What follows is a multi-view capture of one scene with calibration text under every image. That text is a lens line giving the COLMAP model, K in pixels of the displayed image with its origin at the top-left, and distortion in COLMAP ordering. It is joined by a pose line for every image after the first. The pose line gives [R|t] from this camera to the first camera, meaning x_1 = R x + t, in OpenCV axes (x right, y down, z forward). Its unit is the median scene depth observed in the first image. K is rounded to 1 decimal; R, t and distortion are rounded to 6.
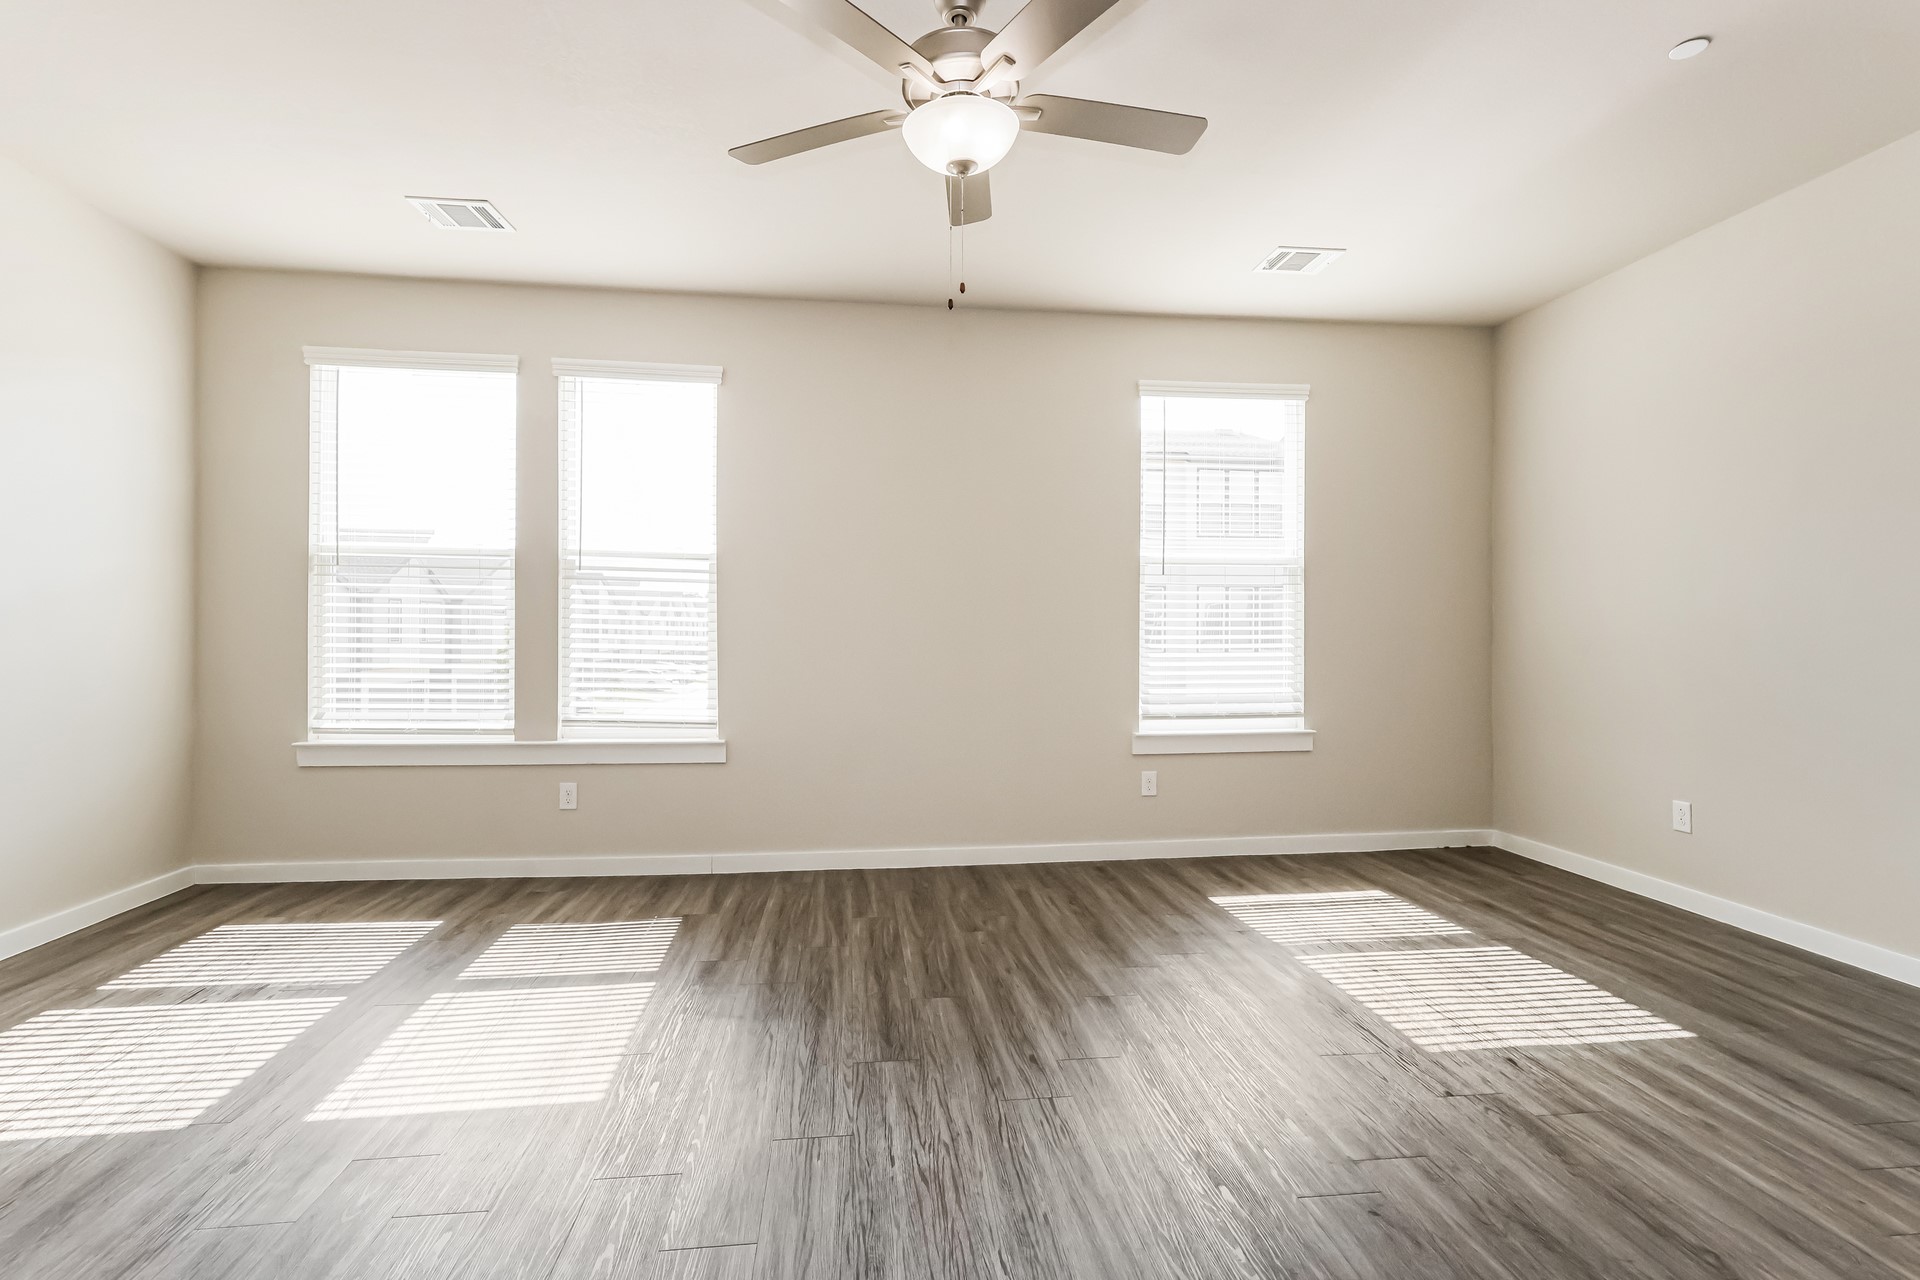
lens RADIAL K [[886.8, 0, 952.7], [0, 886.8, 632.4], [0, 0, 1]] dist [0.002880, 0.000221]
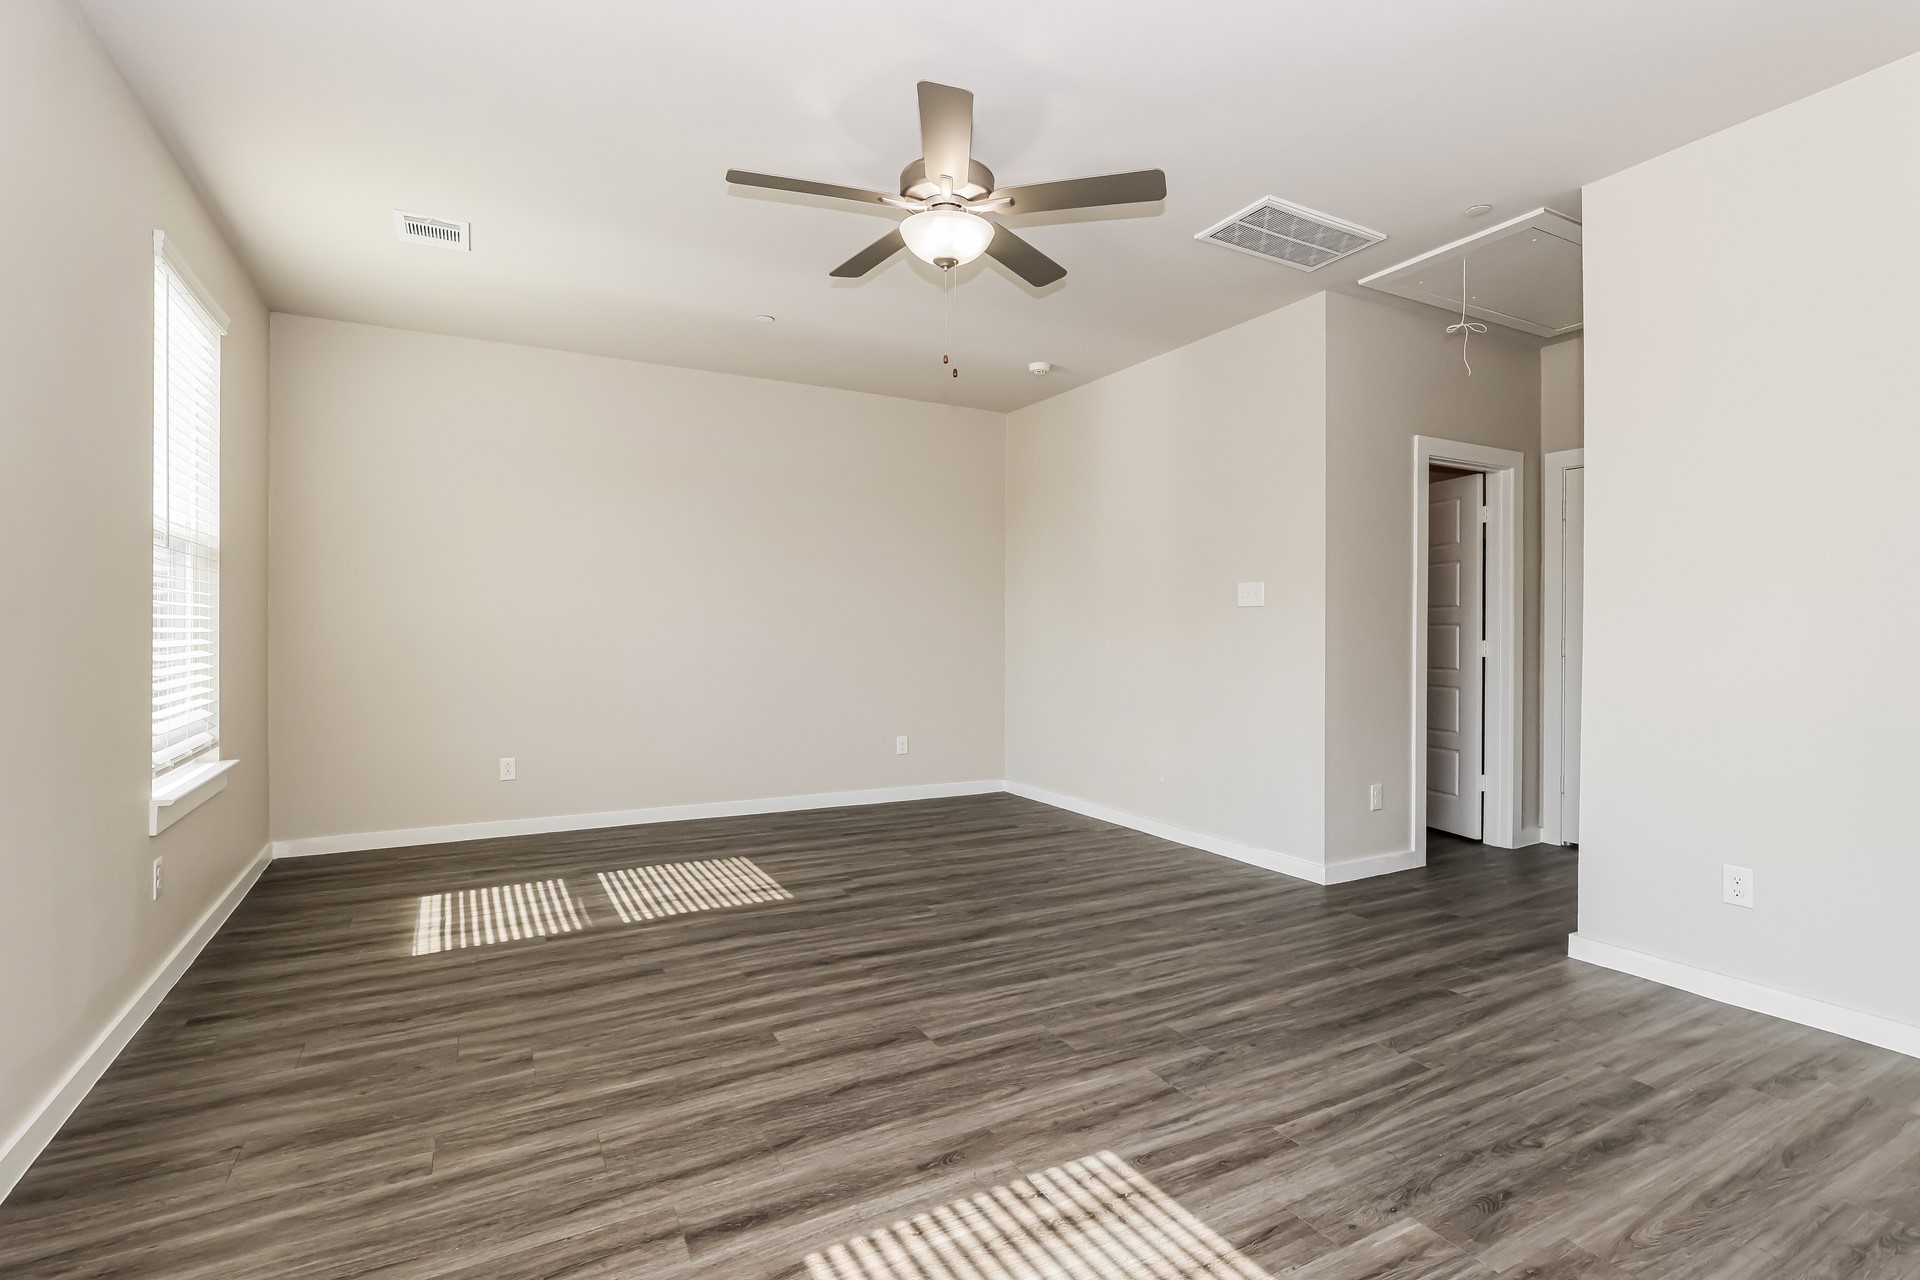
lens RADIAL K [[901.9, 0, 954.3], [0, 901.9, 635.8], [0, 0, 1]] dist [-0.008616, 0.001669]
pose [[-0.370764, -0.004872, 0.928714, -0.790503], [-0.000389, 0.999987, 0.005090, -0.004277], [-0.928727, 0.001526, -0.370761, 0.987593]]
